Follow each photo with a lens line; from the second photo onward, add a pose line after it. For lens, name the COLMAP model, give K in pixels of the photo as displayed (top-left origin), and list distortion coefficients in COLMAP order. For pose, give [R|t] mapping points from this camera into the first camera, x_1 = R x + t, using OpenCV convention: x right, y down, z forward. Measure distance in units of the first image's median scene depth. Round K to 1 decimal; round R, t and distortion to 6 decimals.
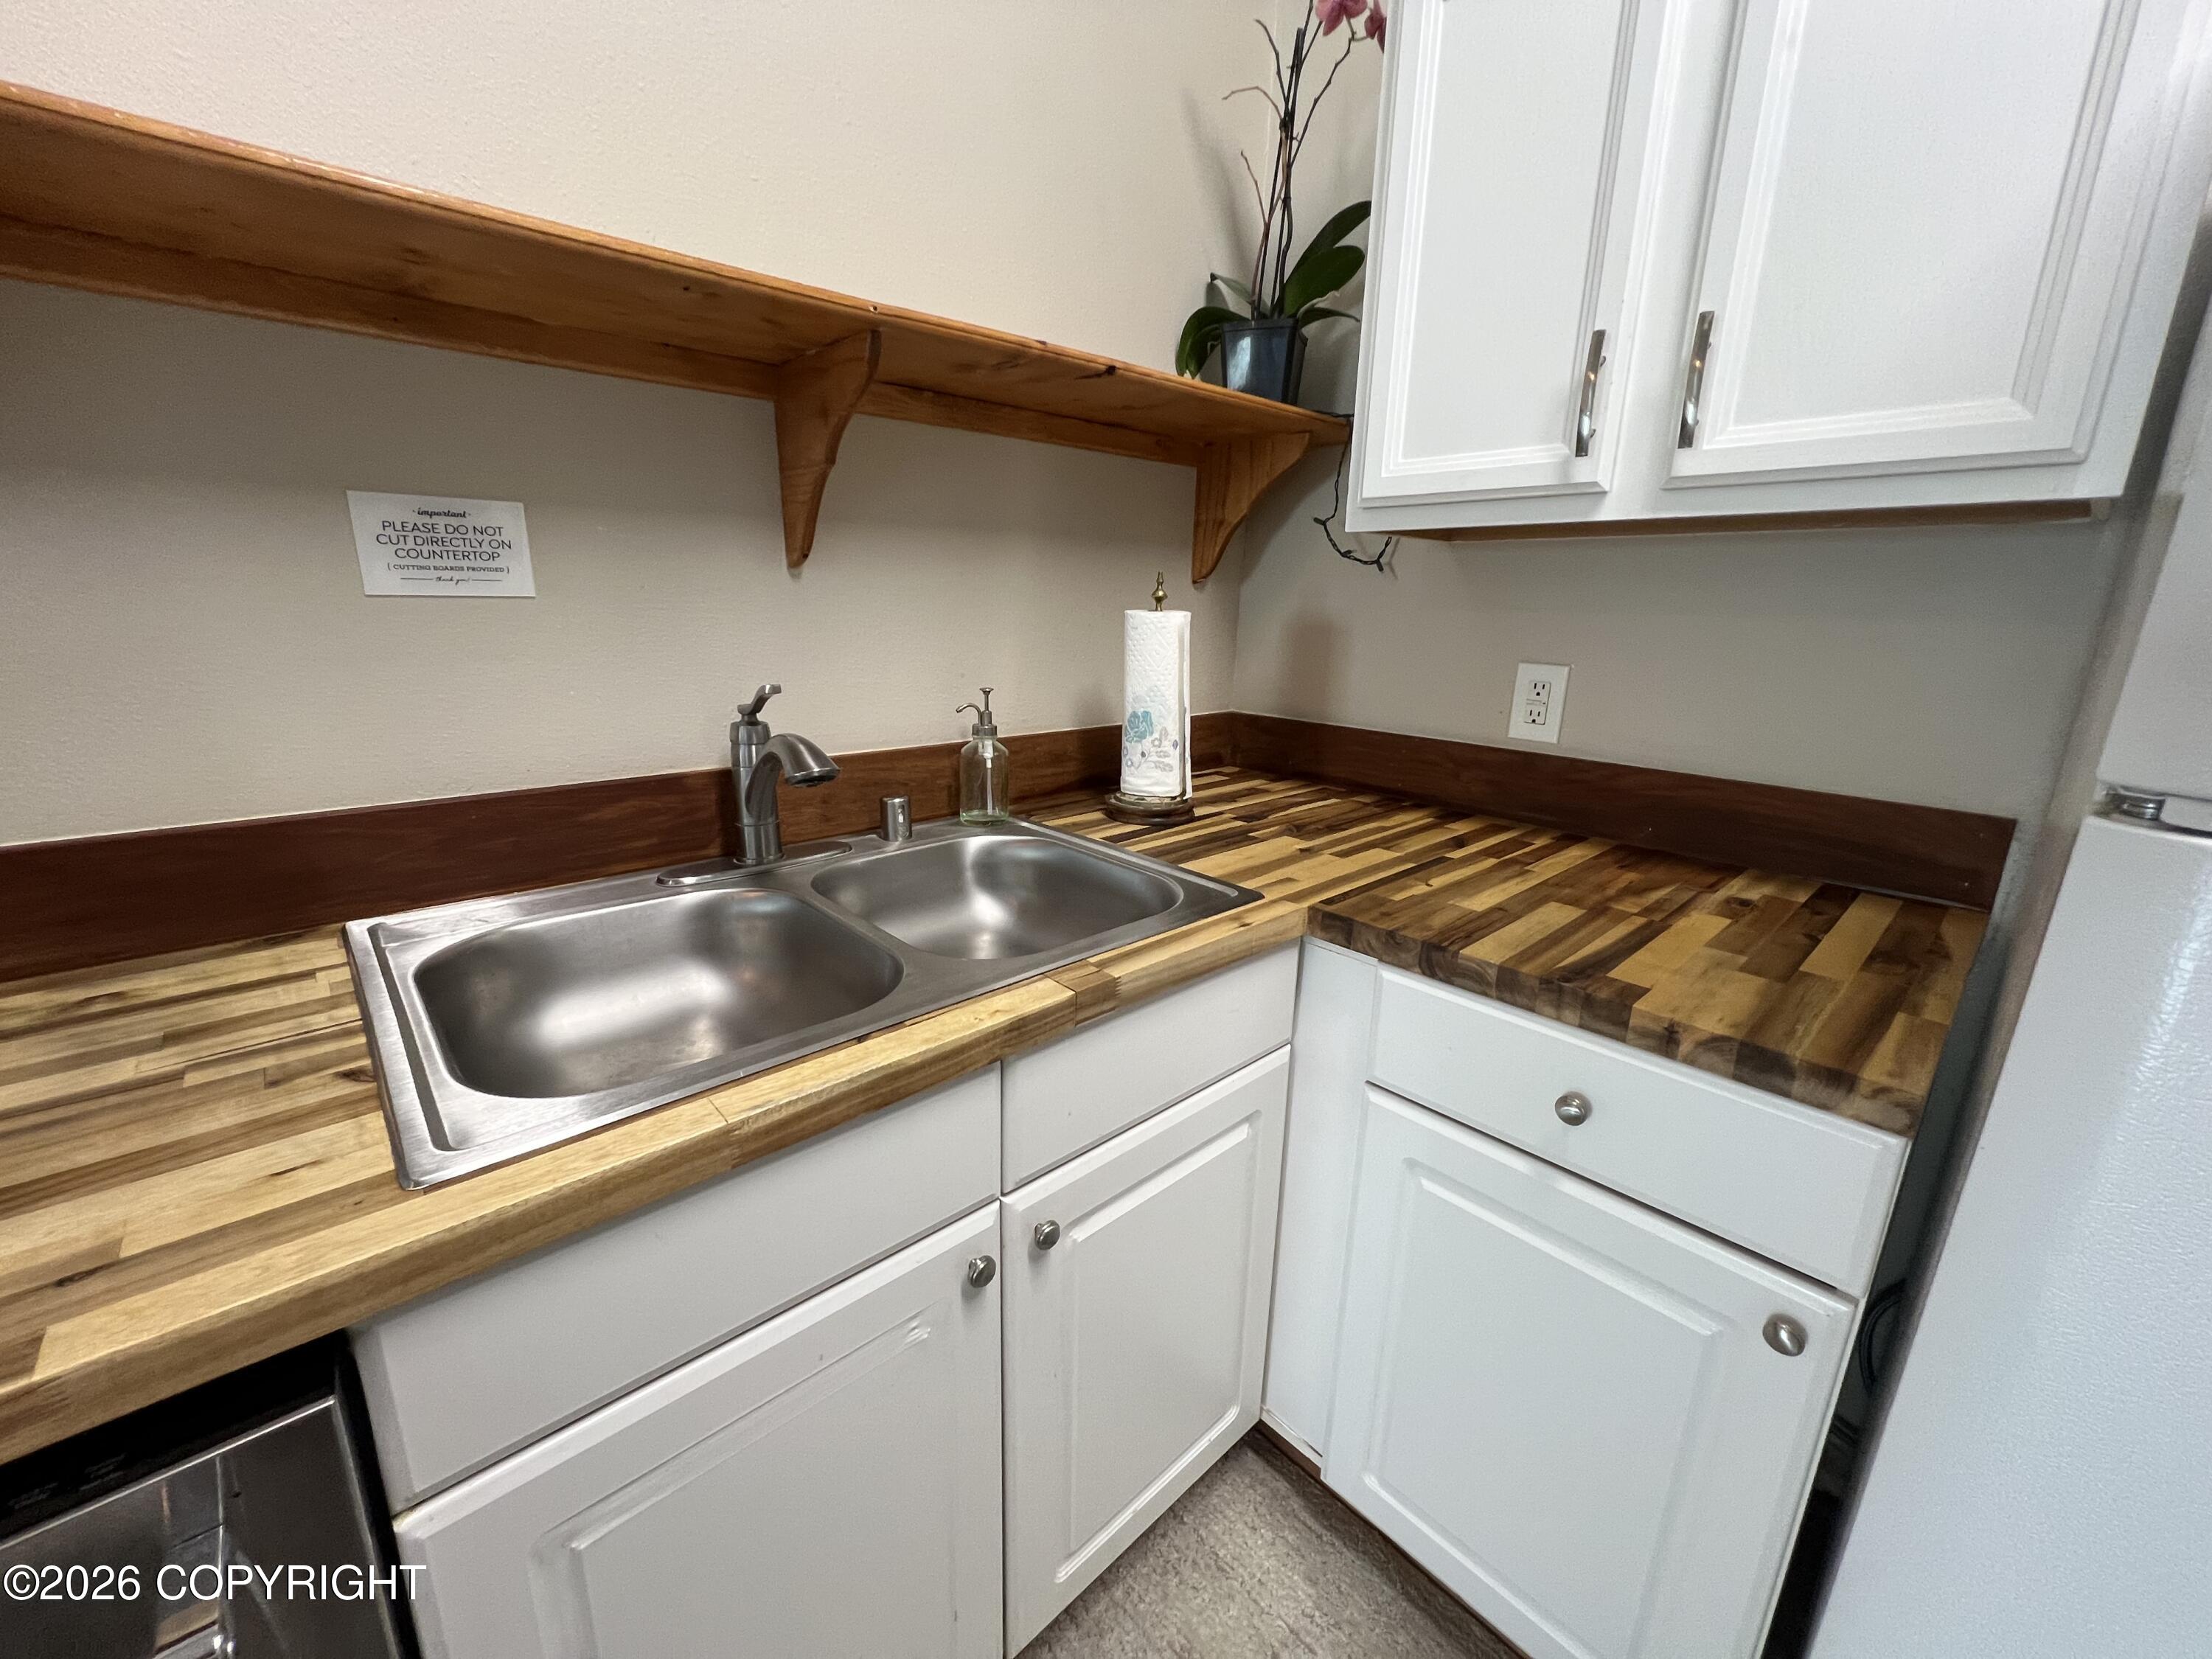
lens RADIAL K [[886.7, 0, 1098.3], [0, 886.7, 821.3], [0, 0, 1]] dist [-0.006301, 0.001968]
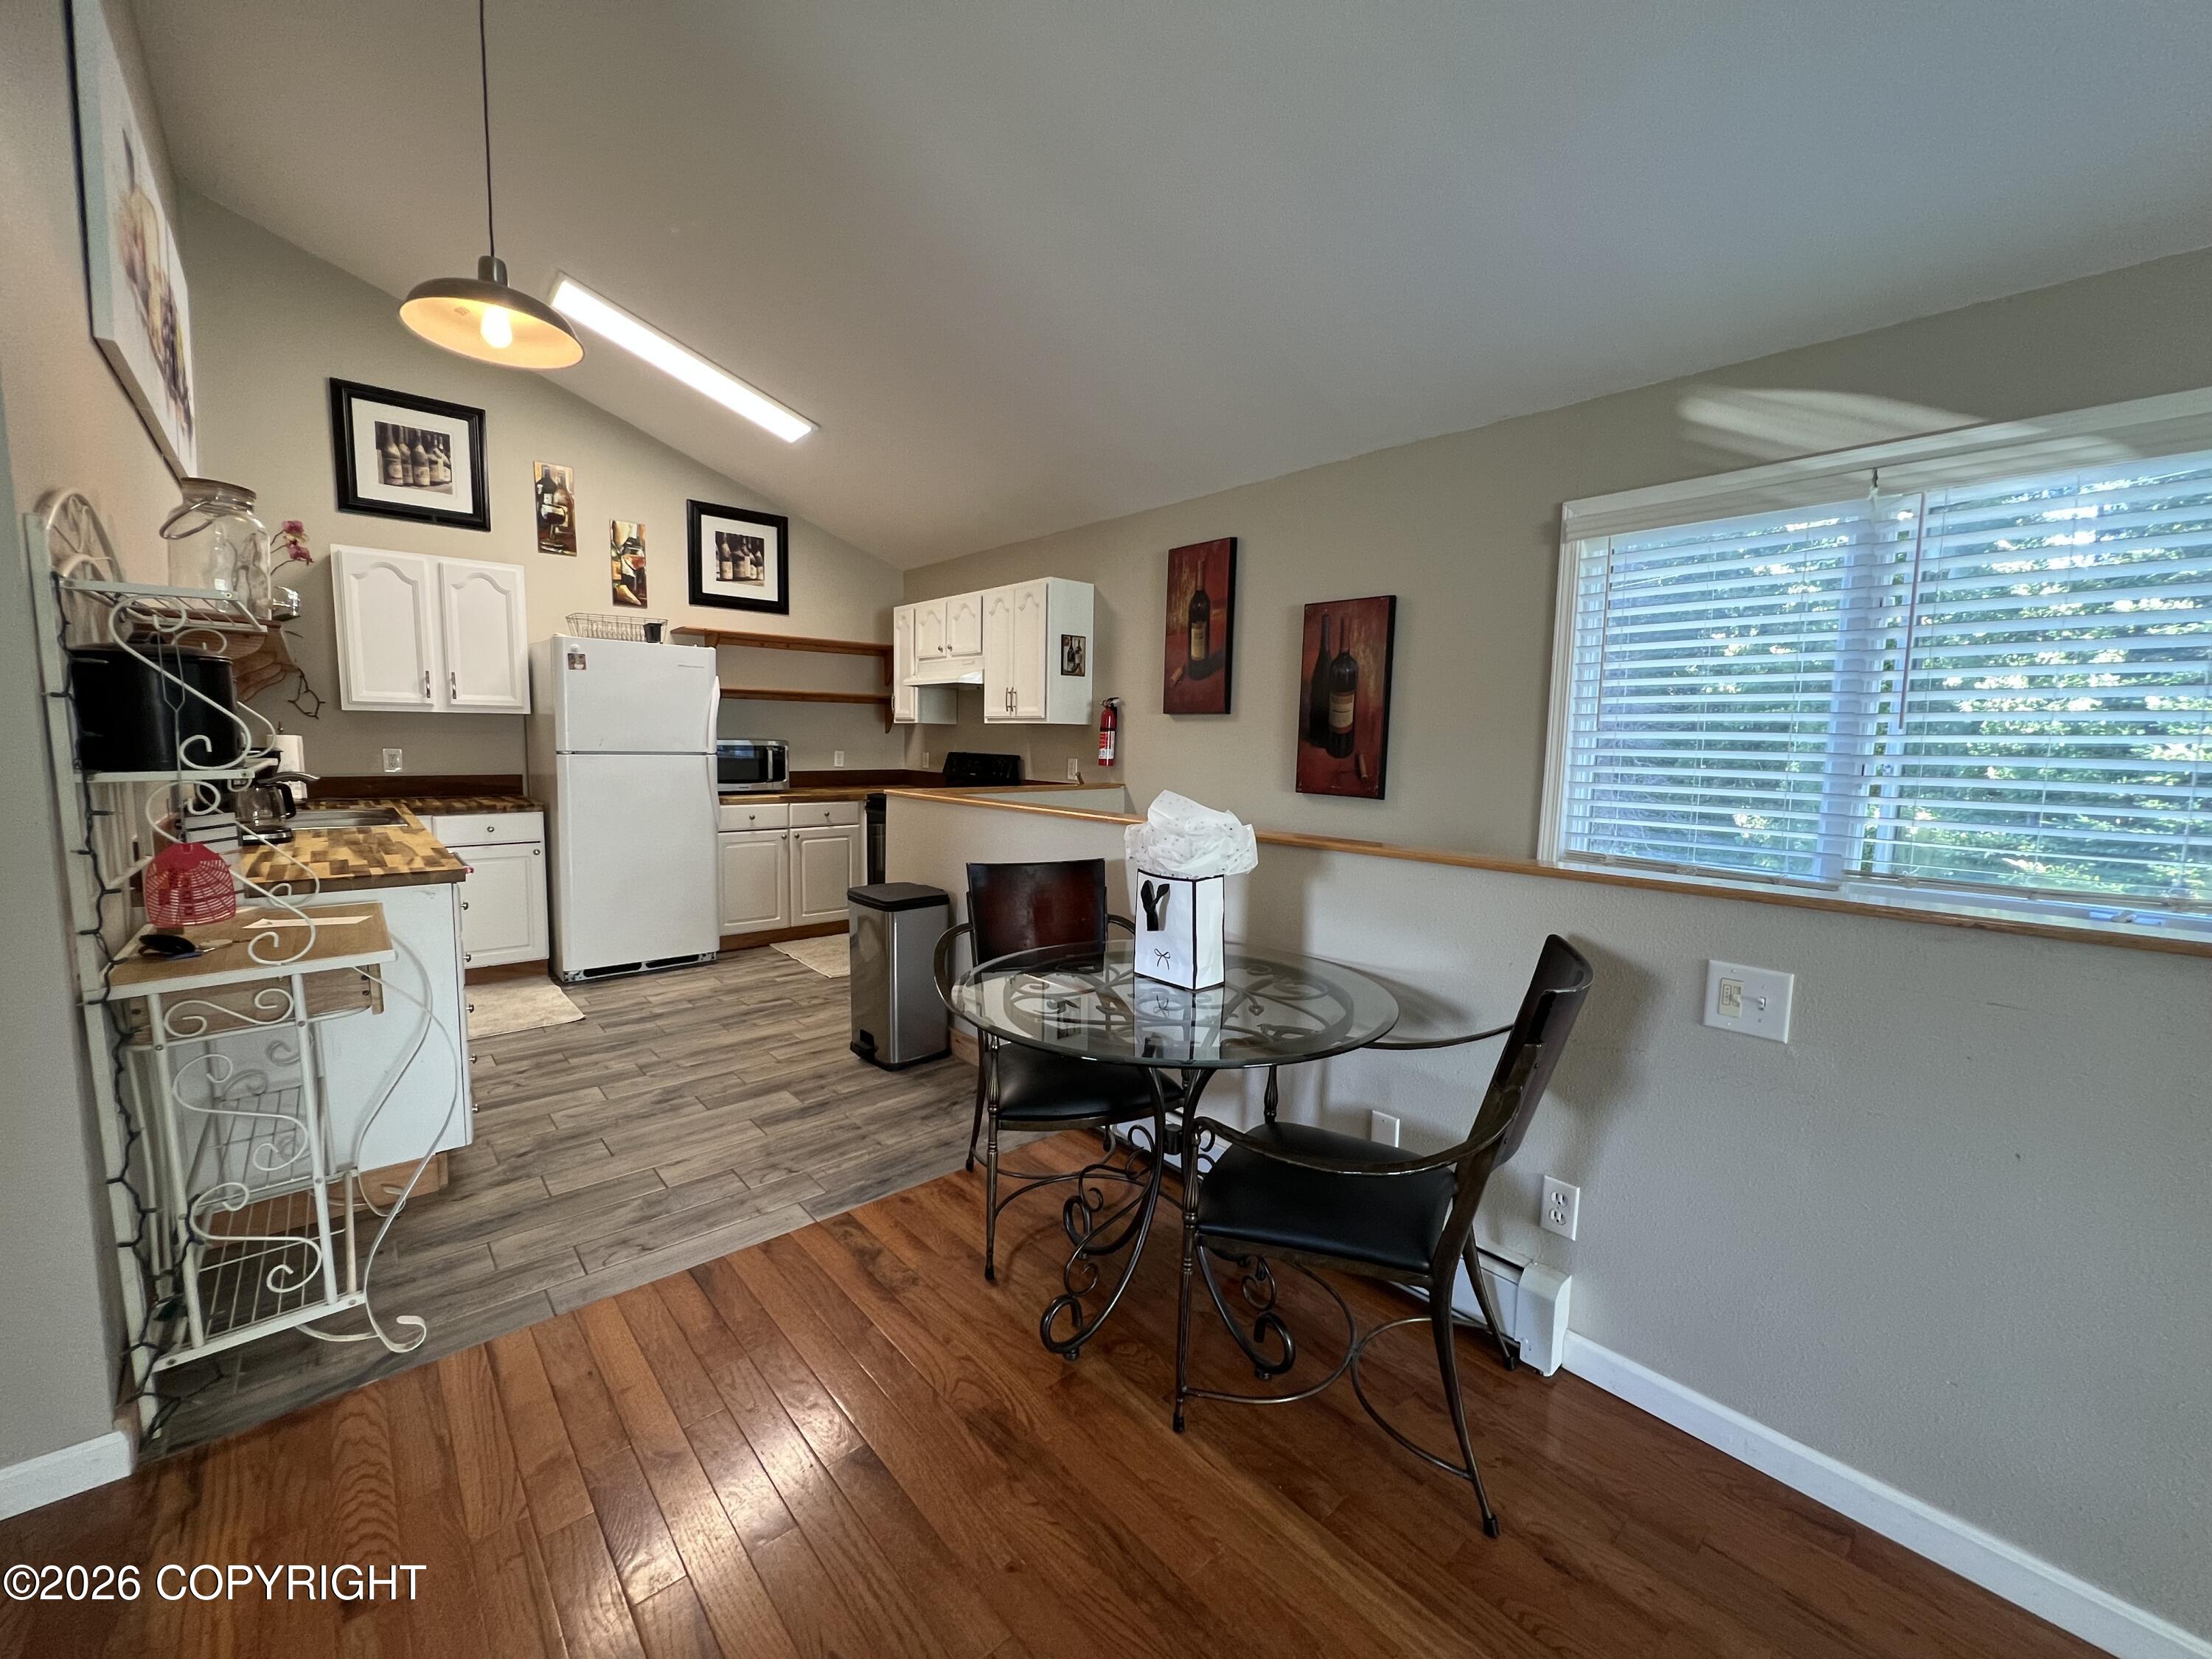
lens RADIAL K [[885.2, 0, 1097.5], [0, 885.2, 825.1], [0, 0, 1]] dist [-0.003093, 0.000207]
pose [[0.019914, -0.123322, 0.992167, -3.613428], [0.226877, 0.967033, 0.115644, 0.409878], [-0.973720, 0.222797, 0.047236, -2.157508]]
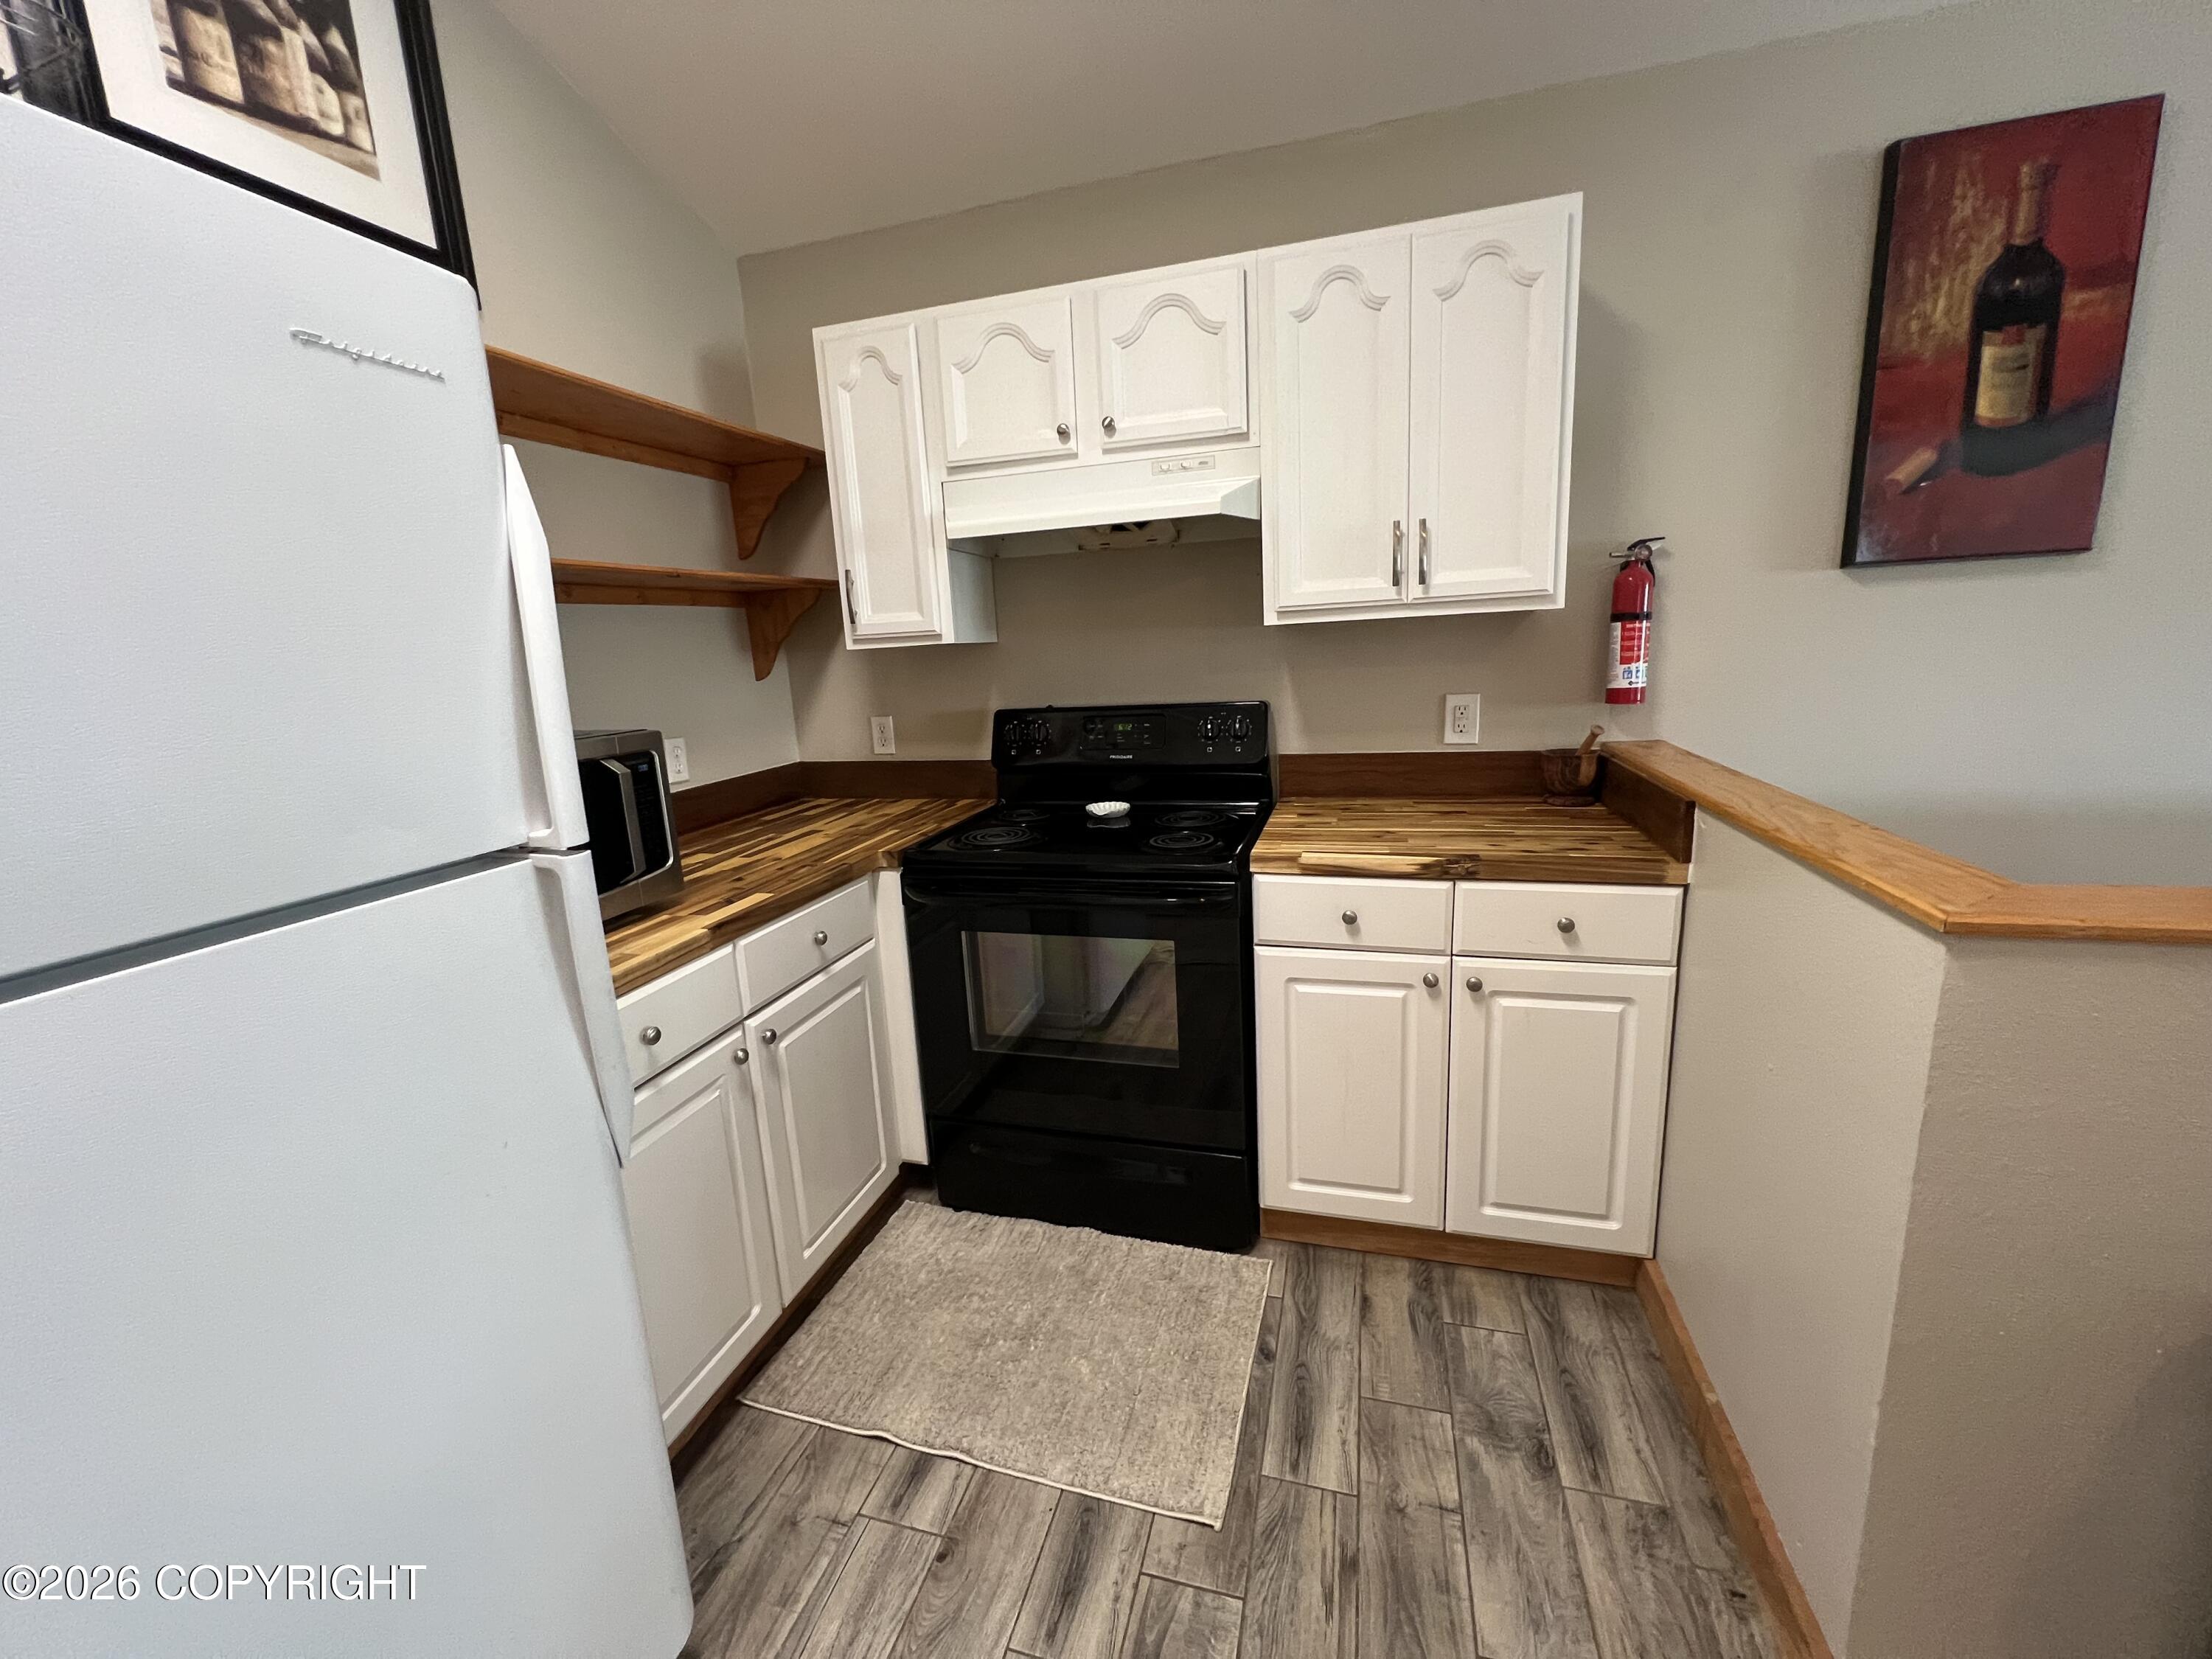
lens RADIAL K [[886.7, 0, 1097.9], [0, 886.7, 824.3], [0, 0, 1]] dist [-0.006301, 0.001968]
pose [[-0.518054, -0.168961, 0.838494, -0.133877], [0.249976, 0.907591, 0.337329, -0.057043], [-0.818005, 0.384358, -0.427944, -0.159715]]
